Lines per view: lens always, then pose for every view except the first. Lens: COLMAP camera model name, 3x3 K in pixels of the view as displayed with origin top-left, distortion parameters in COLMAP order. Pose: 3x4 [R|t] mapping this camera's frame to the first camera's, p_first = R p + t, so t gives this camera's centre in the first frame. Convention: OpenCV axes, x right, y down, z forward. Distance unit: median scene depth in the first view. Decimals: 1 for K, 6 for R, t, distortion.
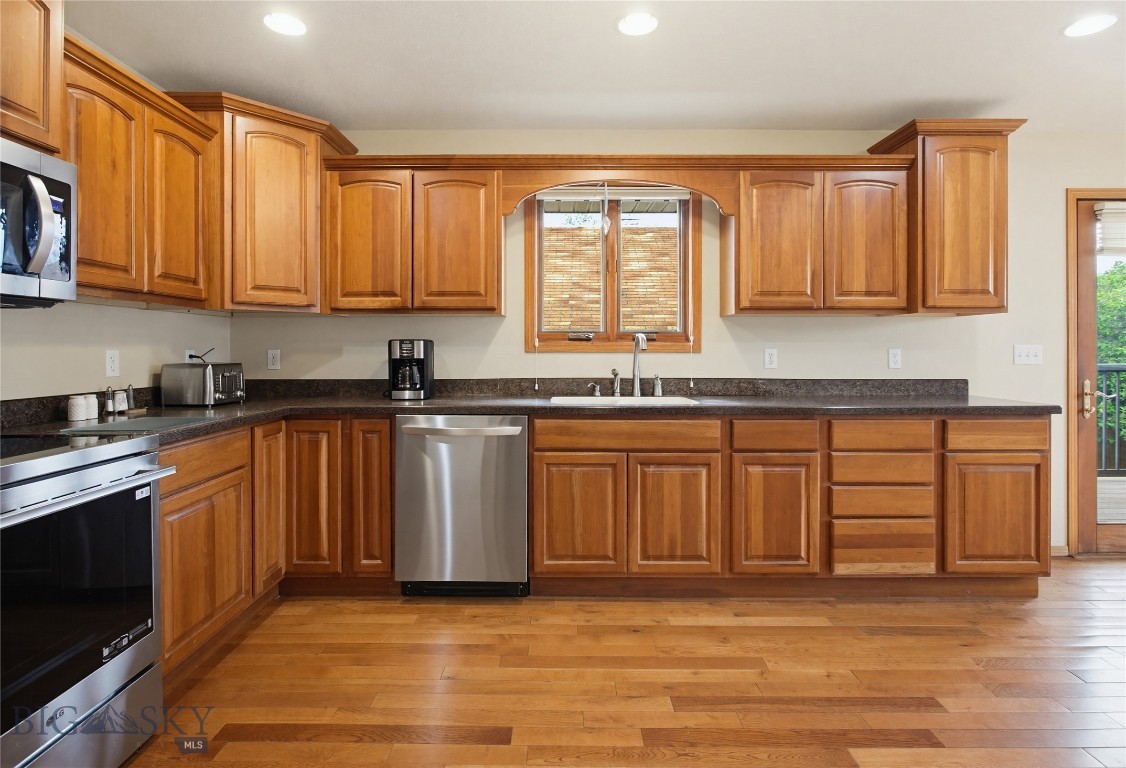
lens RADIAL K [[571.8, 0, 563.6], [0, 571.8, 346.8], [0, 0, 1]] dist [-0.002924, 0.000242]
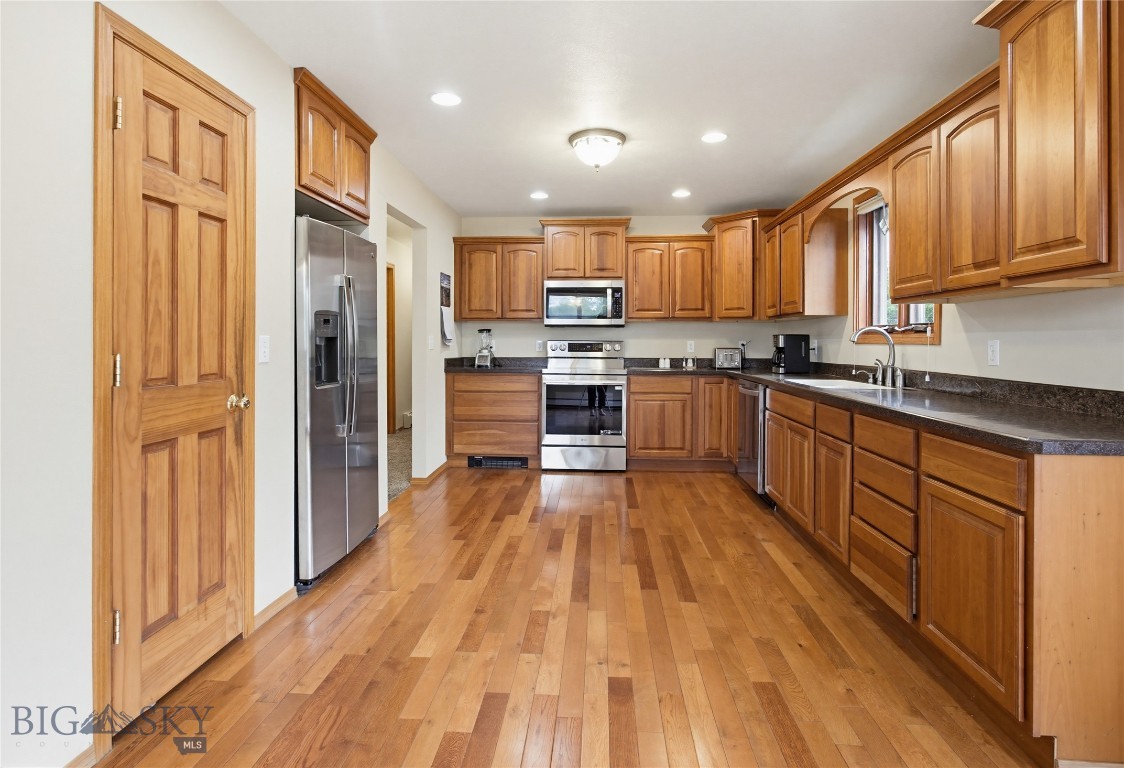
lens RADIAL K [[576.4, 0, 562.7], [0, 576.4, 342.1], [0, 0, 1]] dist [-0.000947, 0.000117]
pose [[-0.065256, 0.001829, -0.997867, 1.449880], [0.000913, 0.999998, 0.001773, 0.004505], [0.997868, -0.000796, -0.065257, 0.561150]]
